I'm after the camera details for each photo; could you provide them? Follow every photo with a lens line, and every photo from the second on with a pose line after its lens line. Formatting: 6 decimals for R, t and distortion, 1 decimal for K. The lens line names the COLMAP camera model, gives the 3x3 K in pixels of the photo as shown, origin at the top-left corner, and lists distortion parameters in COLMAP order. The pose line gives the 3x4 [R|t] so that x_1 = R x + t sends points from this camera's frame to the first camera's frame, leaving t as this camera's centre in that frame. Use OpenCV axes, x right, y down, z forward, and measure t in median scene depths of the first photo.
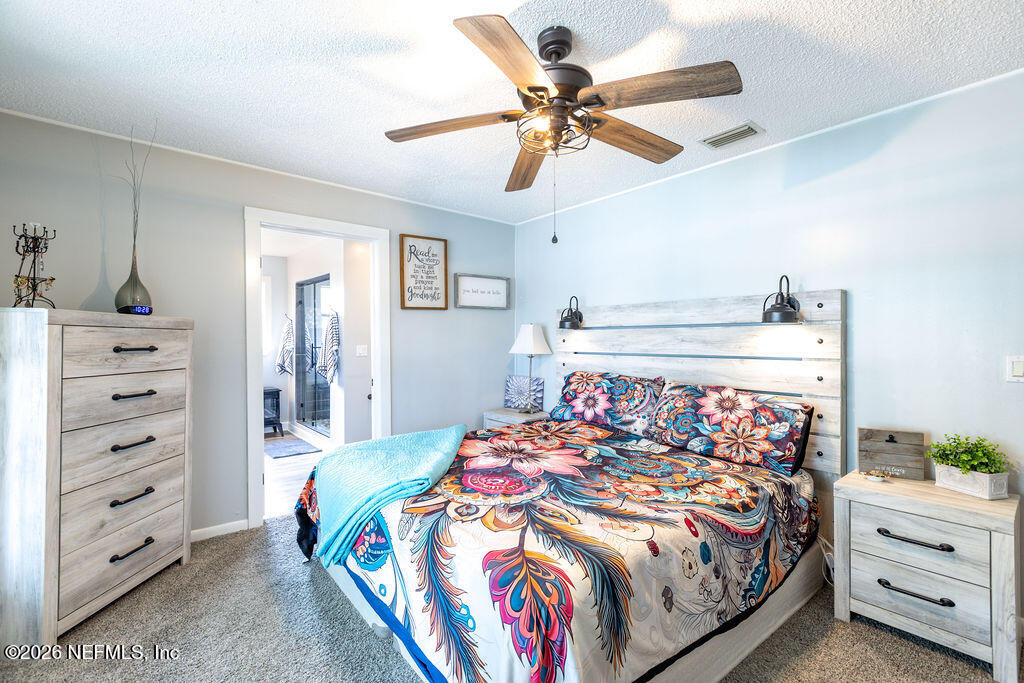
lens RADIAL K [[463.5, 0, 512.9], [0, 463.5, 339.5], [0, 0, 1]] dist [0.003150, -0.000028]
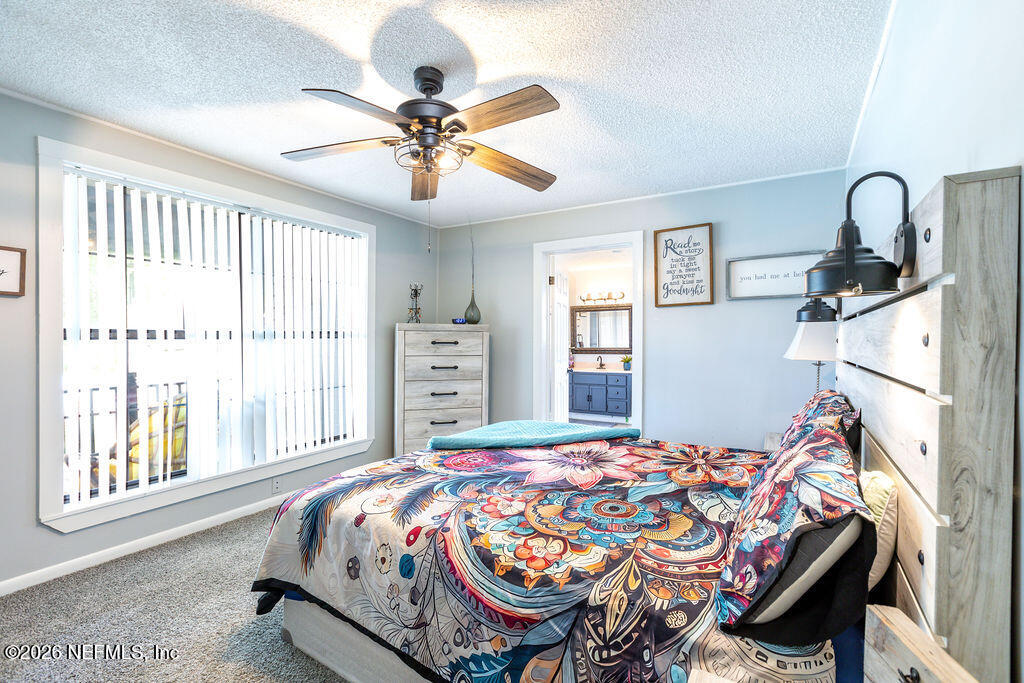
lens RADIAL K [[463.5, 0, 510.3], [0, 463.5, 342.5], [0, 0, 1]] dist [0.003150, -0.000028]
pose [[0.307884, 0.010027, -0.951371, 0.992938], [-0.003526, 0.999950, 0.009398, 0.001374], [0.951417, 0.000461, 0.307904, 0.664672]]
